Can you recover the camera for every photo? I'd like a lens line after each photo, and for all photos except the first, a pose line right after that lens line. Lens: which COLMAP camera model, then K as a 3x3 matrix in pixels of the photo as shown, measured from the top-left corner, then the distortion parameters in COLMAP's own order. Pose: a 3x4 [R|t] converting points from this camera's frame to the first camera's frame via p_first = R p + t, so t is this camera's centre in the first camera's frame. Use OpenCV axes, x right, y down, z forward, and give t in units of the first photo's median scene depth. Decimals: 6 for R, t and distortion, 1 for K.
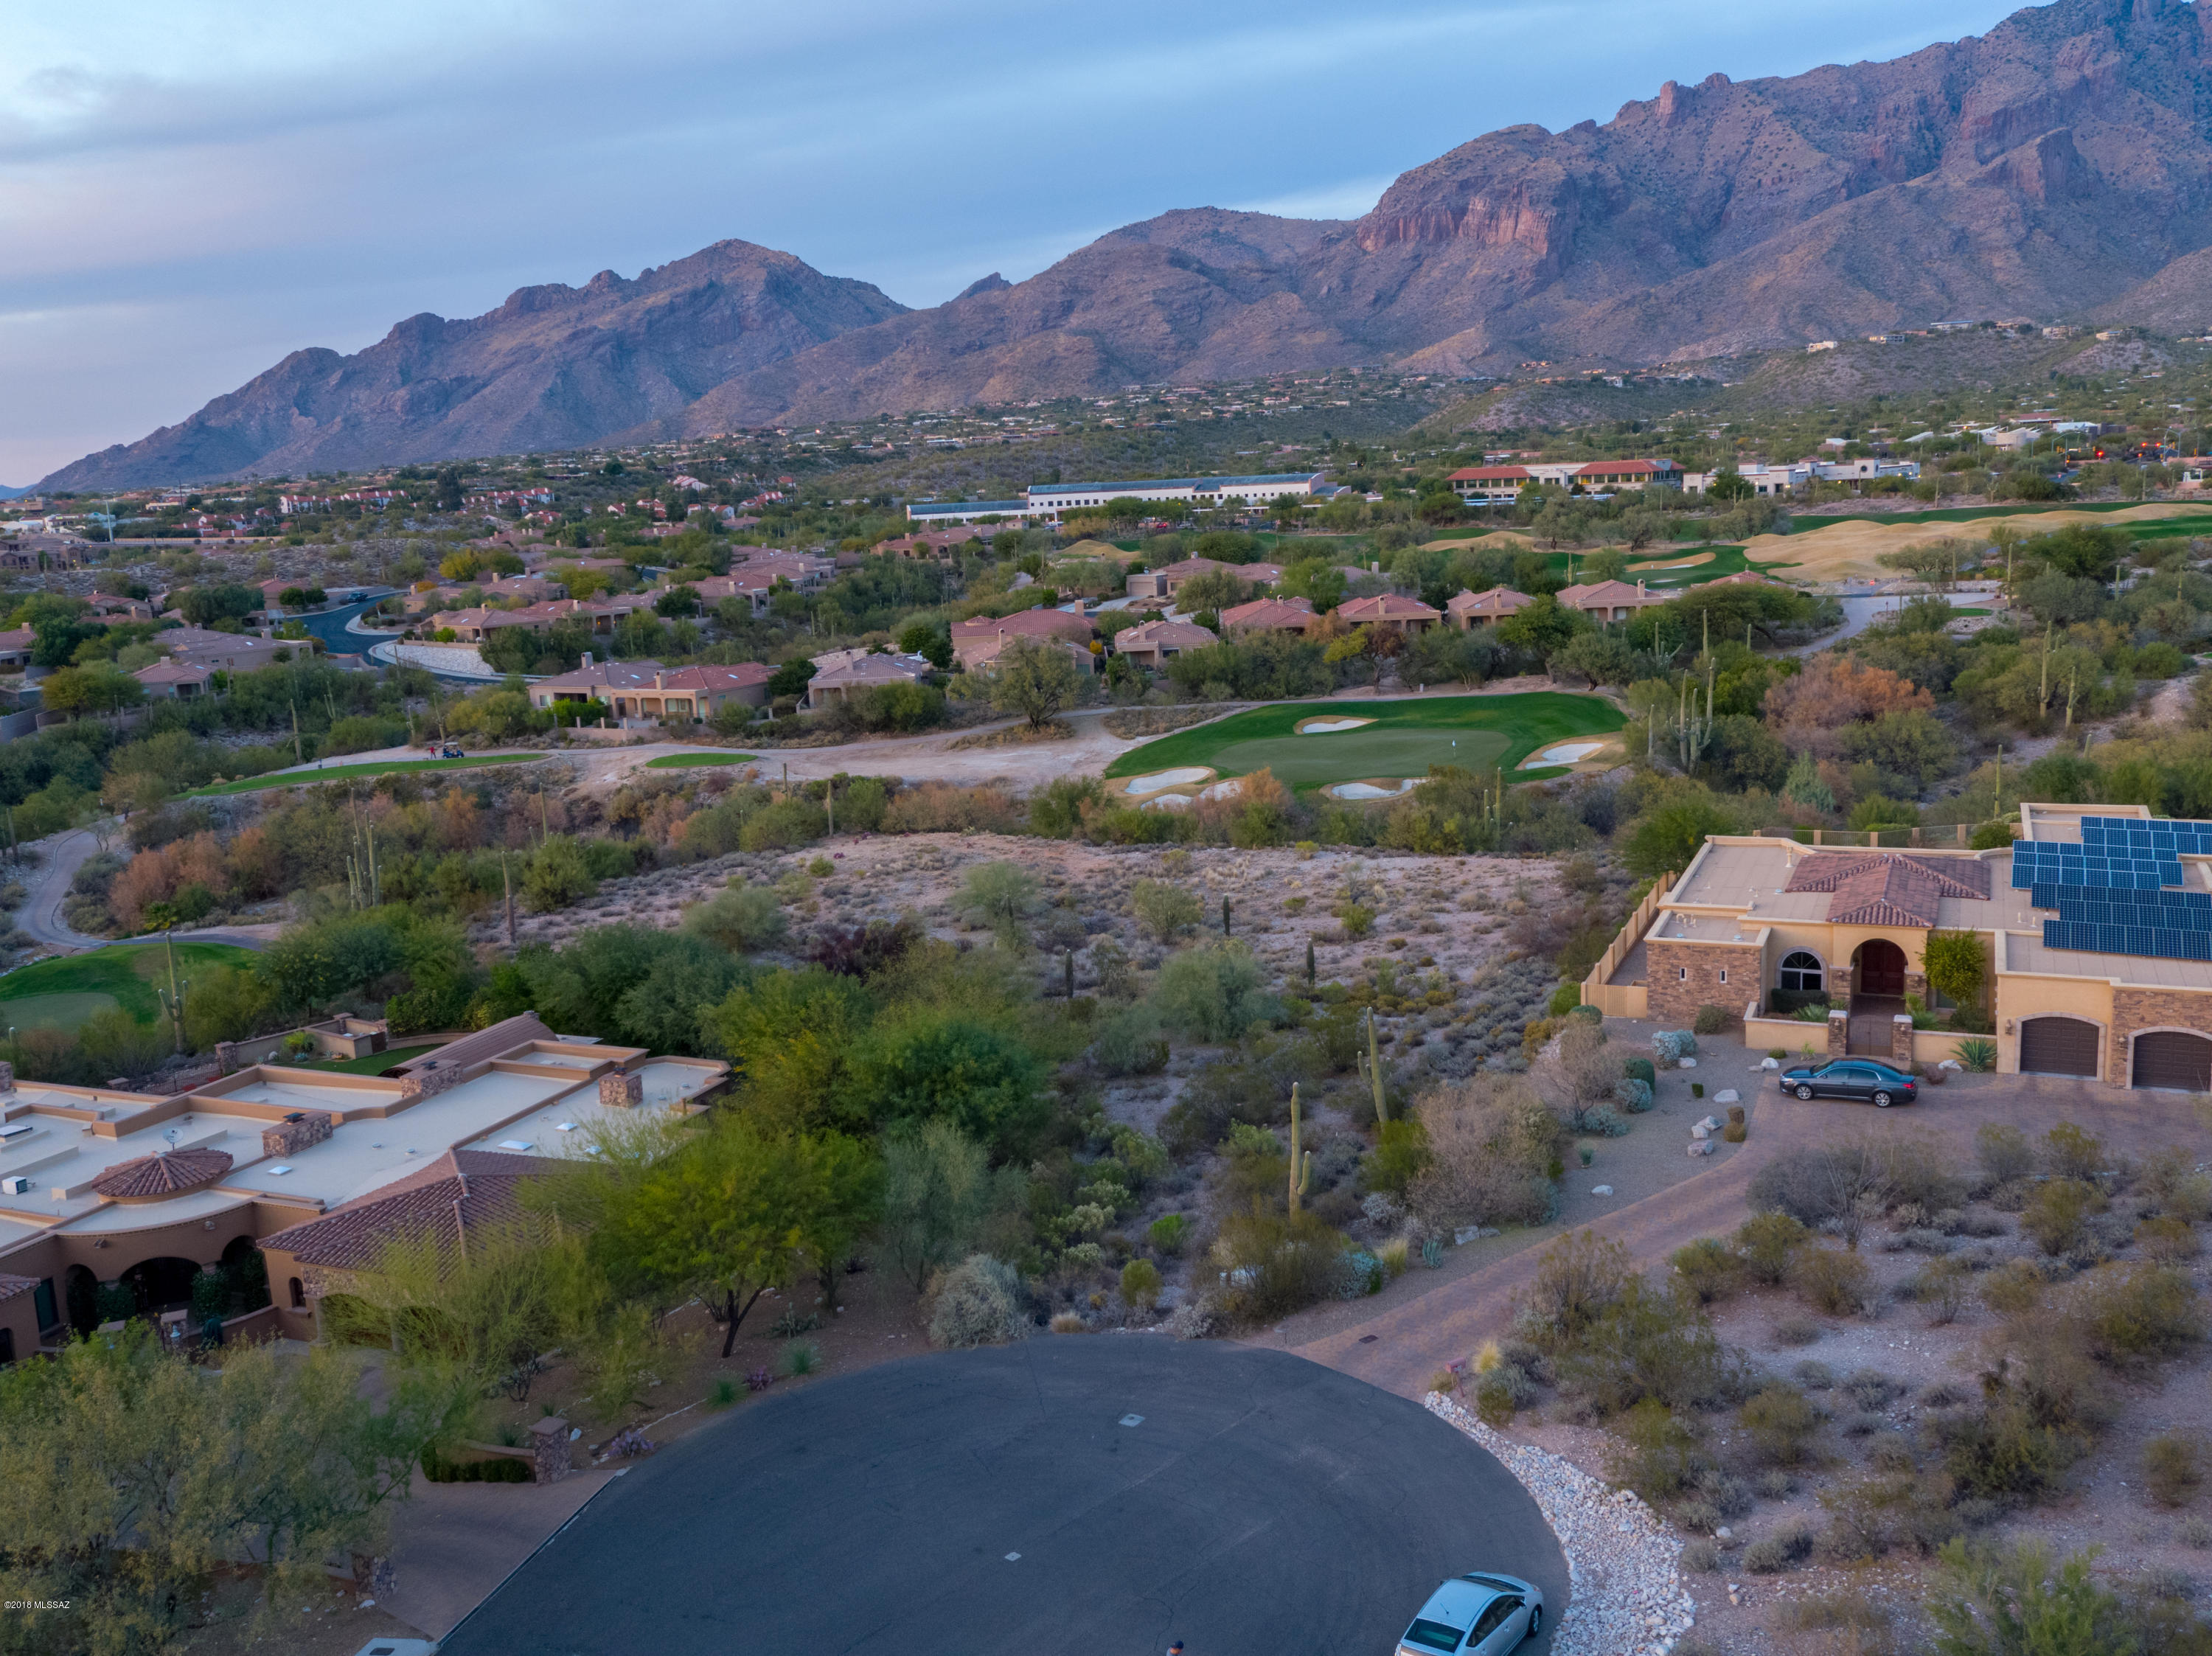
lens RADIAL K [[2424.5, 0, 1105.9], [0, 2424.5, 967.6], [0, 0, 1]] dist [-0.004129, 0.000822]
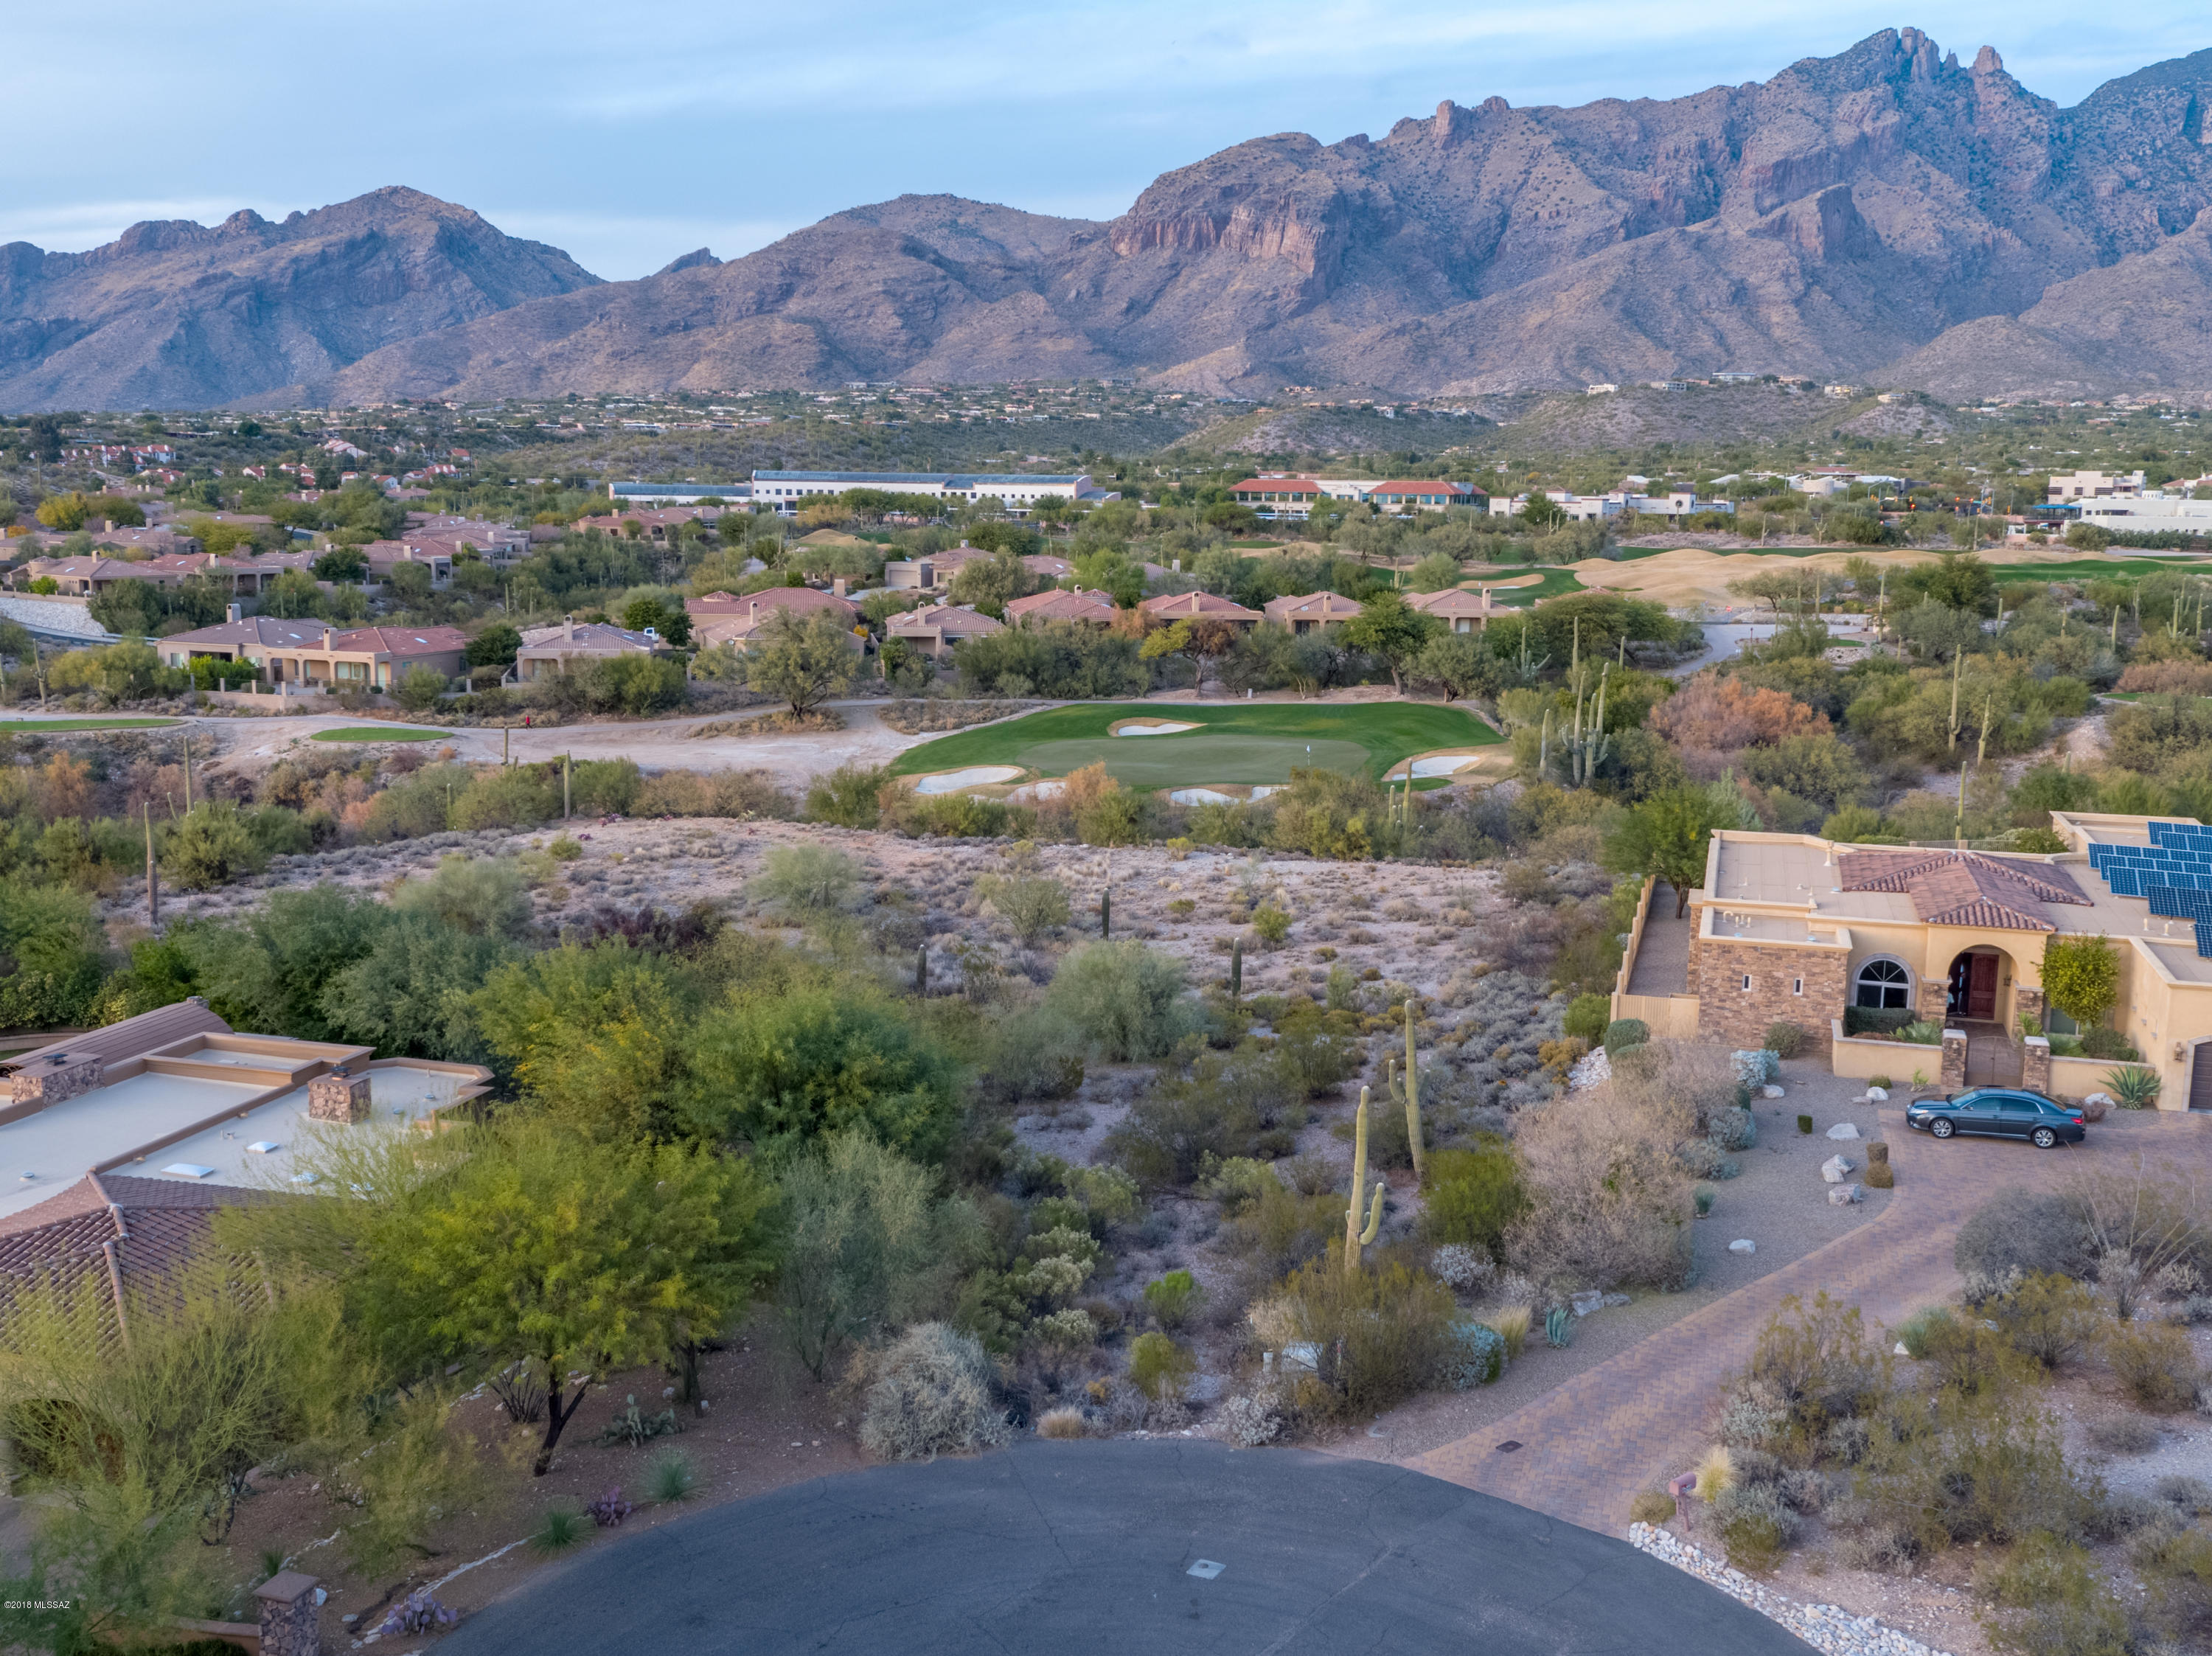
lens RADIAL K [[2424.5, 0, 1105.9], [0, 2424.5, 967.6], [0, 0, 1]] dist [-0.004129, 0.000822]
pose [[0.984690, 0.033045, 0.171153, -0.064040], [-0.024687, 0.998407, -0.050734, 0.026811], [-0.172557, 0.045732, 0.983937, 0.162904]]
